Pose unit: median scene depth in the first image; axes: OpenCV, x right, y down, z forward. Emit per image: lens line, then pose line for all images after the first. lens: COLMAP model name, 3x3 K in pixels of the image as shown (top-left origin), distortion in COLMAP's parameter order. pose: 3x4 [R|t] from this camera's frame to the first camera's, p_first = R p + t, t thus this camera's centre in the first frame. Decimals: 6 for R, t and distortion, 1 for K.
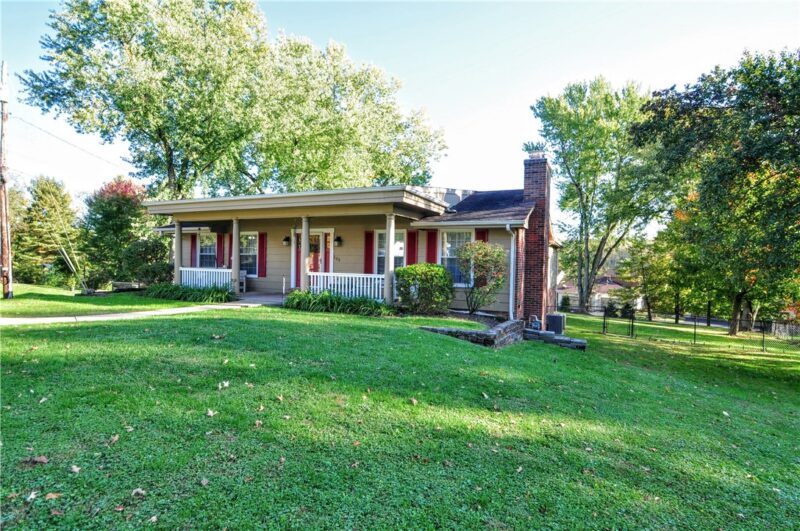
lens RADIAL K [[414.8, 0, 397.4], [0, 414.8, 265.7], [0, 0, 1]] dist [-0.013883, -0.002241]
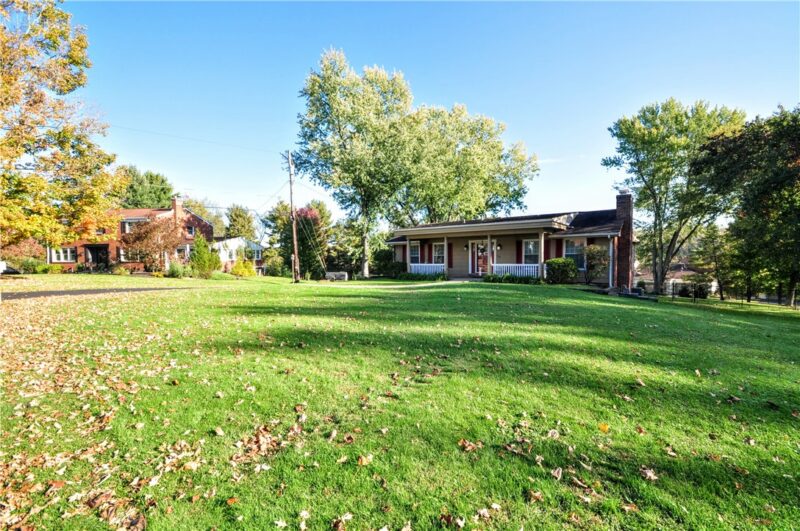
lens RADIAL K [[355.4, 0, 394.4], [0, 355.4, 270.5], [0, 0, 1]] dist [-0.006278, -0.005191]
pose [[0.975789, -0.022521, -0.217551, -0.097673], [0.028362, 0.999315, 0.023765, -0.002053], [0.216867, -0.029360, 0.975760, -0.225072]]
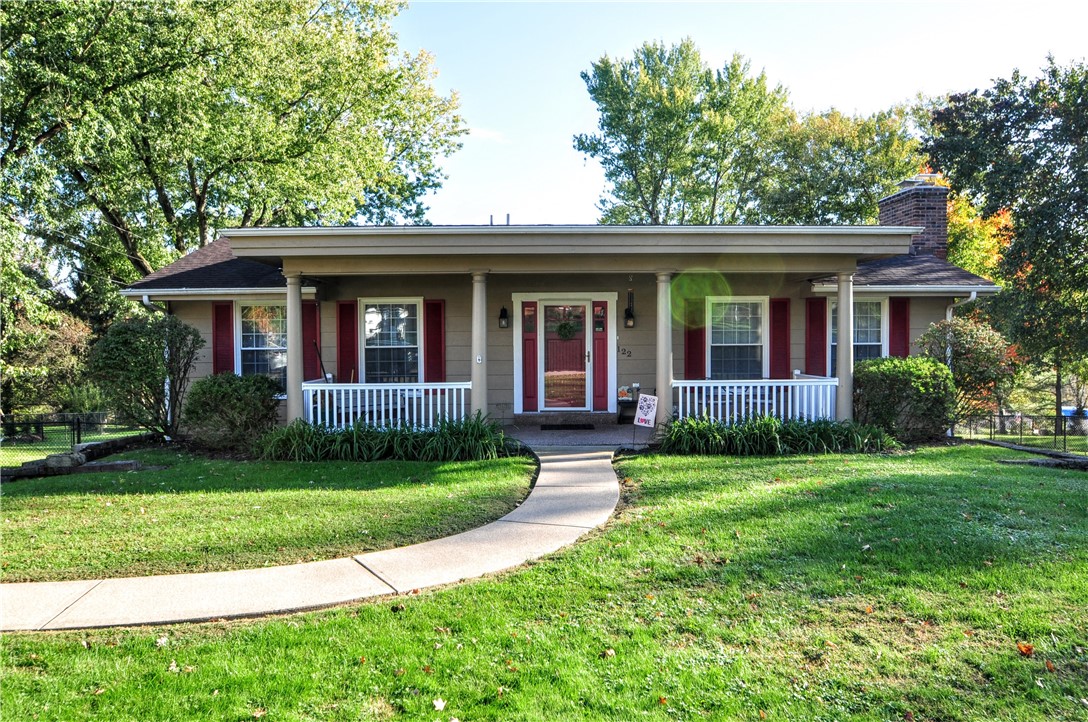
lens RADIAL K [[771.7, 0, 538.5], [0, 771.7, 362.2], [0, 0, 1]] dist [-0.021056, 0.007033]
pose [[0.896832, -0.033763, 0.441081, -0.257719], [0.026347, 0.999390, 0.022931, -0.011460], [-0.441587, -0.008944, 0.897174, 0.073646]]
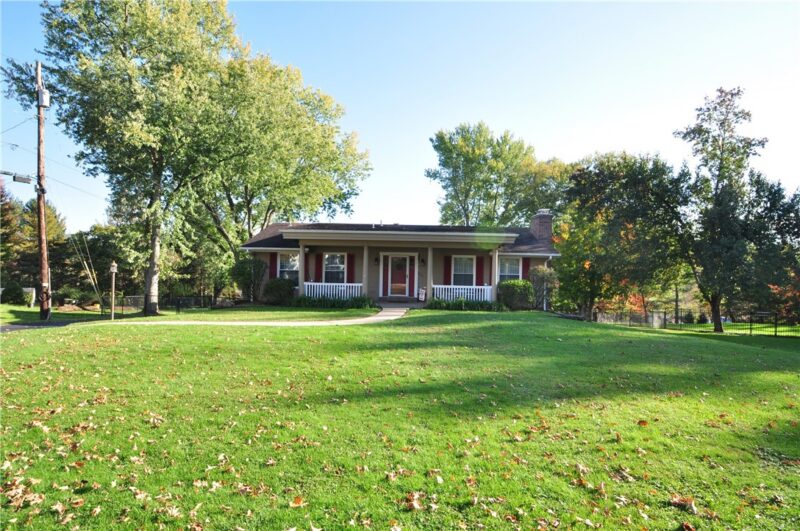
lens RADIAL K [[445.1, 0, 400.9], [0, 445.1, 267.6], [0, 0, 1]] dist [-0.024288, -0.001211]
pose [[0.911265, 0.003885, 0.411802, -0.317614], [-0.000161, 0.999959, -0.009079, -0.010698], [-0.411821, 0.008207, 0.911228, -0.126608]]
